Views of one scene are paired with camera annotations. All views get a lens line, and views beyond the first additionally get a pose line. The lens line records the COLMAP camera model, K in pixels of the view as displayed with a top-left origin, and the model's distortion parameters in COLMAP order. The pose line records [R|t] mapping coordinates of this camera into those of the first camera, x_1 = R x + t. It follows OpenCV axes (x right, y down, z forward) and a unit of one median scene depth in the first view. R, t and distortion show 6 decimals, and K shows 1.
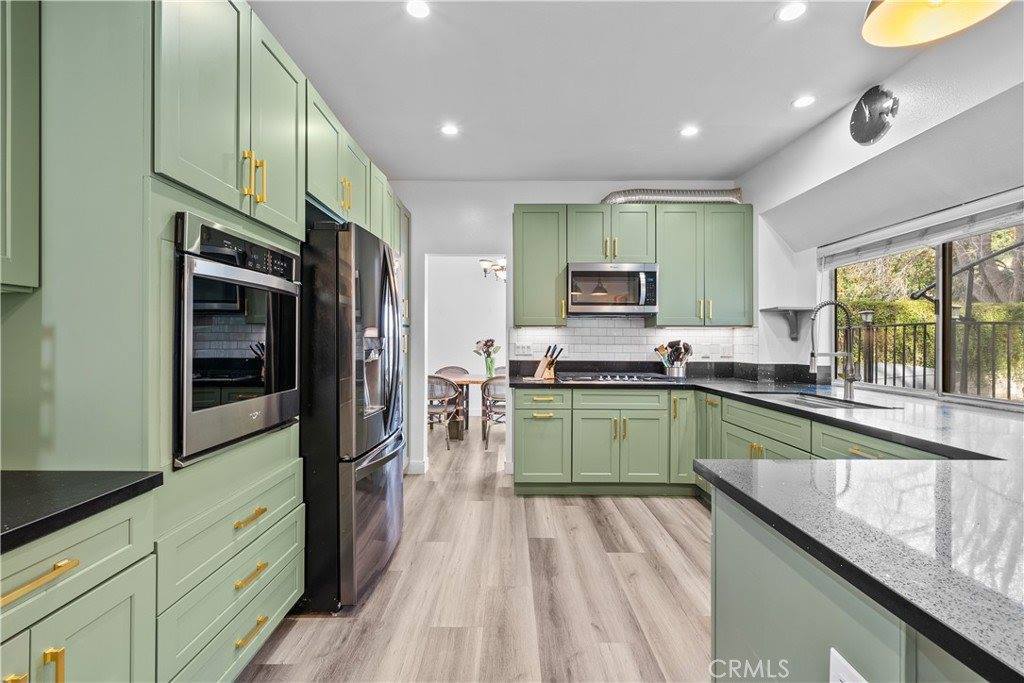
lens RADIAL K [[453.1, 0, 505.6], [0, 453.1, 339.6], [0, 0, 1]] dist [0.003340, 0.000236]
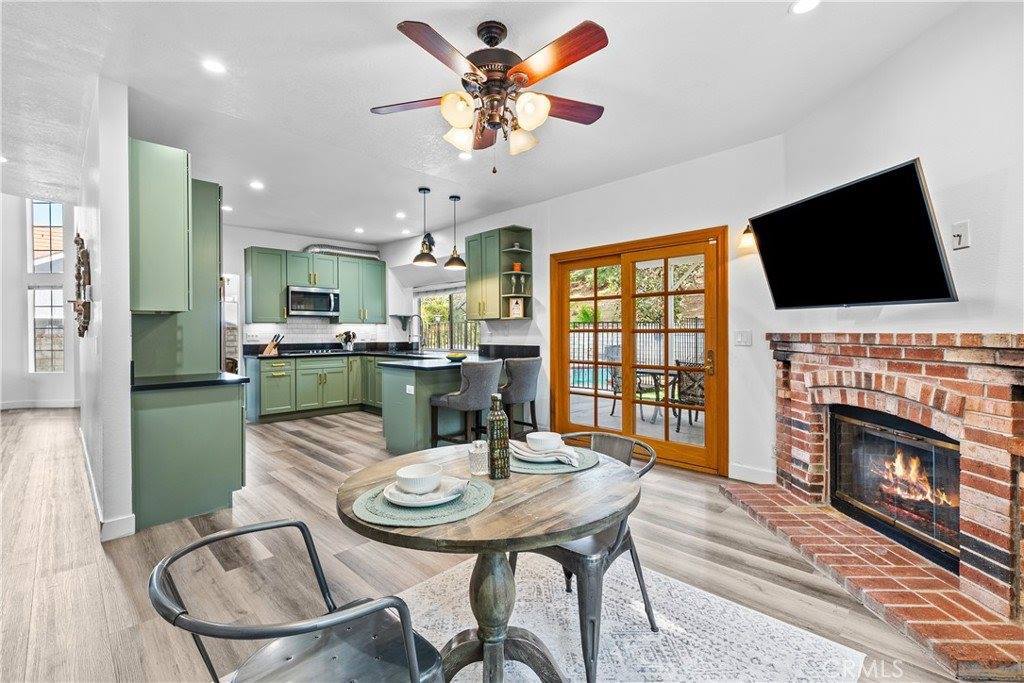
lens RADIAL K [[453.1, 0, 514.5], [0, 453.1, 334.7], [0, 0, 1]] dist [0.003340, 0.000236]
pose [[0.699470, -0.011556, 0.714568, -0.495179], [0.007012, 0.999932, 0.009307, 0.004713], [-0.714627, -0.001500, 0.699504, -0.815757]]
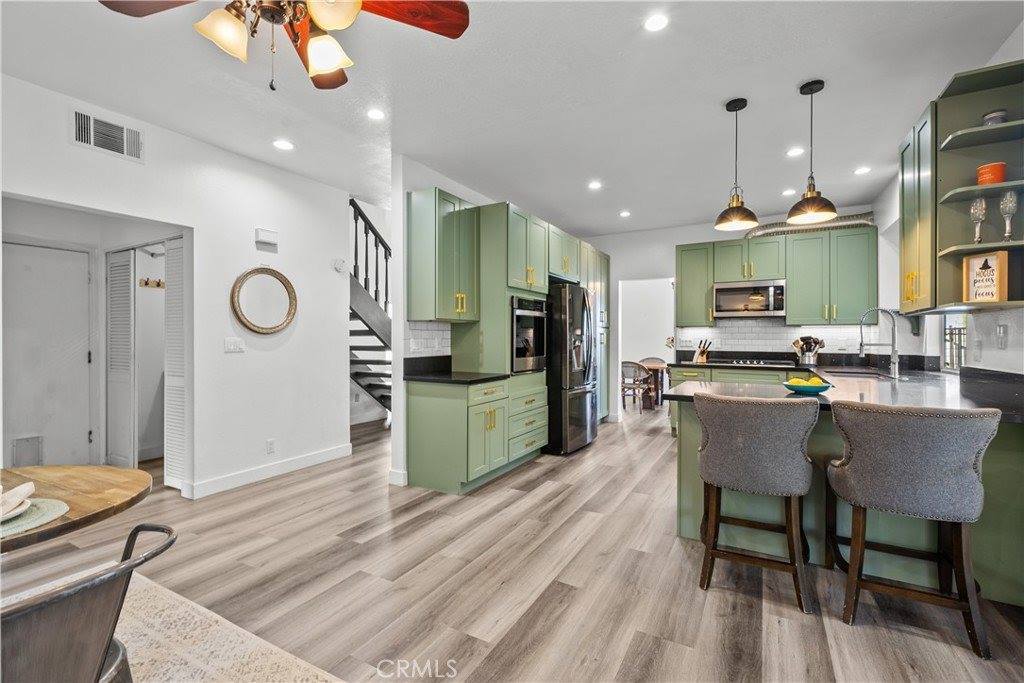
lens RADIAL K [[453.1, 0, 503.8], [0, 453.1, 339.1], [0, 0, 1]] dist [0.003340, 0.000236]
pose [[0.869486, -0.000857, -0.493957, 0.274831], [0.002008, 0.999996, 0.001800, 0.006875], [0.493953, -0.002557, 0.869485, -0.614002]]
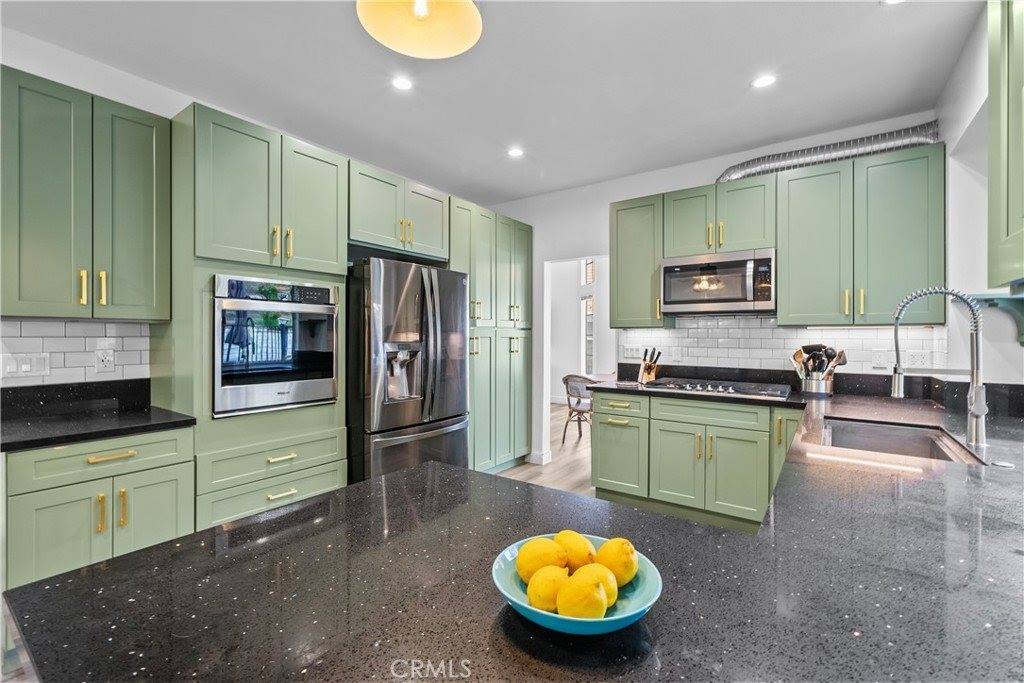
lens RADIAL K [[453.1, 0, 509.0], [0, 453.1, 336.3], [0, 0, 1]] dist [0.003340, 0.000236]
pose [[0.810010, -0.000934, -0.586415, 0.428980], [0.001199, 0.999999, 0.000064, -0.012768], [0.586415, -0.000755, 0.810011, 0.081674]]
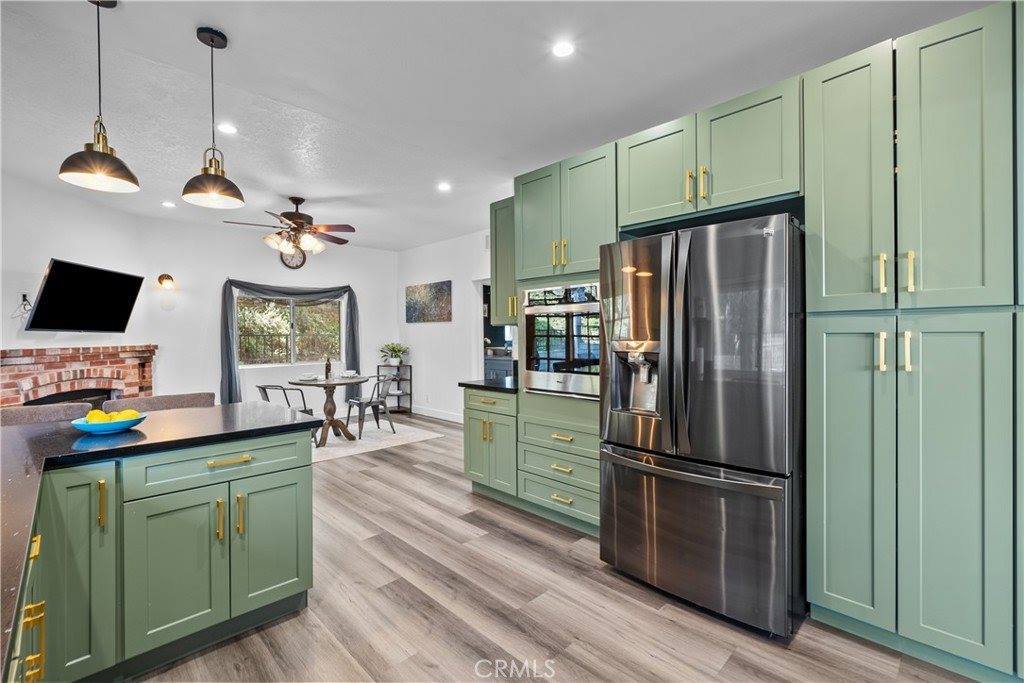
lens RADIAL K [[453.1, 0, 512.5], [0, 453.1, 337.2], [0, 0, 1]] dist [0.003340, 0.000236]
pose [[-0.710117, 0.008670, -0.704030, 0.374926], [0.007499, 0.999961, 0.004750, -0.011623], [0.704044, -0.001906, -0.710154, 0.922158]]
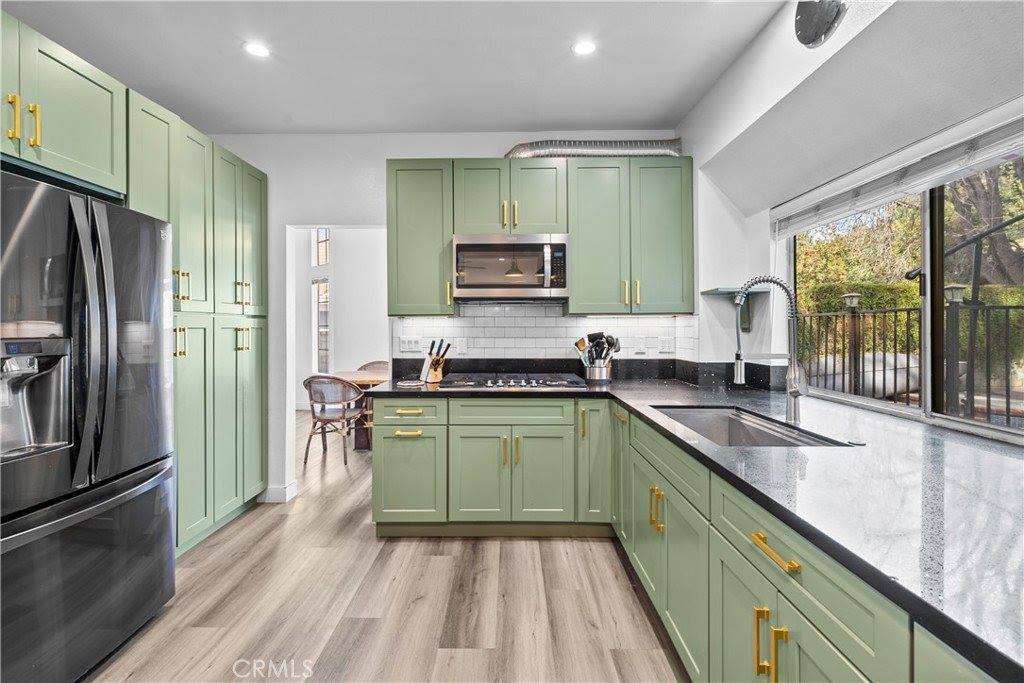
lens RADIAL K [[453.1, 0, 507.1], [0, 453.1, 326.0], [0, 0, 1]] dist [0.003340, 0.000236]
pose [[0.999920, -0.007168, -0.010420, 0.240206], [0.007155, 0.999974, -0.001291, -0.009901], [0.010429, 0.001216, 0.999945, 0.227043]]
